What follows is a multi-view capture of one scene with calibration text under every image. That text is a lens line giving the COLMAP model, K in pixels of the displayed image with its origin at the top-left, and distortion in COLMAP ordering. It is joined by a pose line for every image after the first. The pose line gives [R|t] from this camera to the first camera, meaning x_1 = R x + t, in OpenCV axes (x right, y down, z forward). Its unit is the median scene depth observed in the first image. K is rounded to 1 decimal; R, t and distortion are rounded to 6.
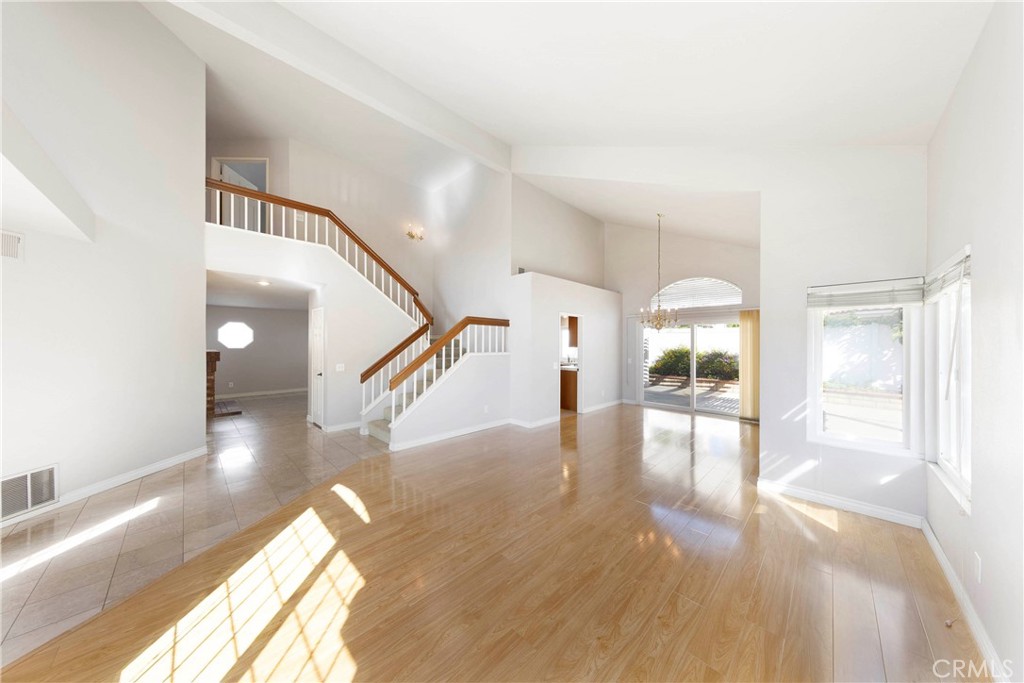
lens RADIAL K [[319.0, 0, 528.2], [0, 319.0, 358.7], [0, 0, 1]] dist [0.007580, -0.000177]
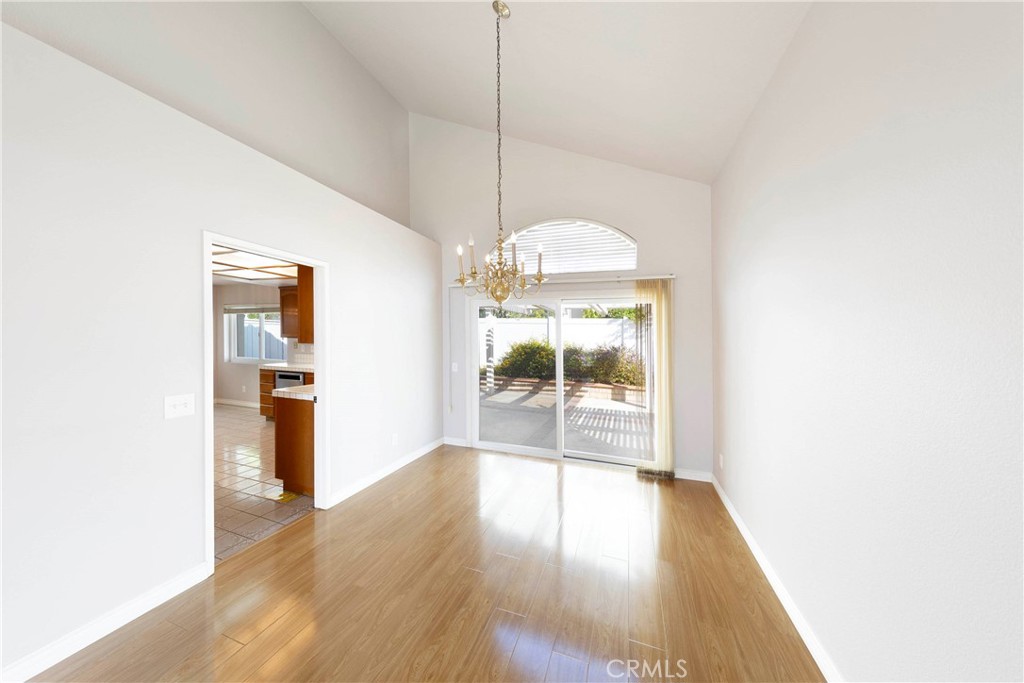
lens RADIAL K [[319.0, 0, 518.5], [0, 319.0, 331.8], [0, 0, 1]] dist [0.007580, -0.000177]
pose [[0.911313, 0.017273, 0.411351, 0.206817], [0.007449, 0.998264, -0.058421, -0.022375], [-0.411646, 0.056304, 0.909603, 0.496018]]
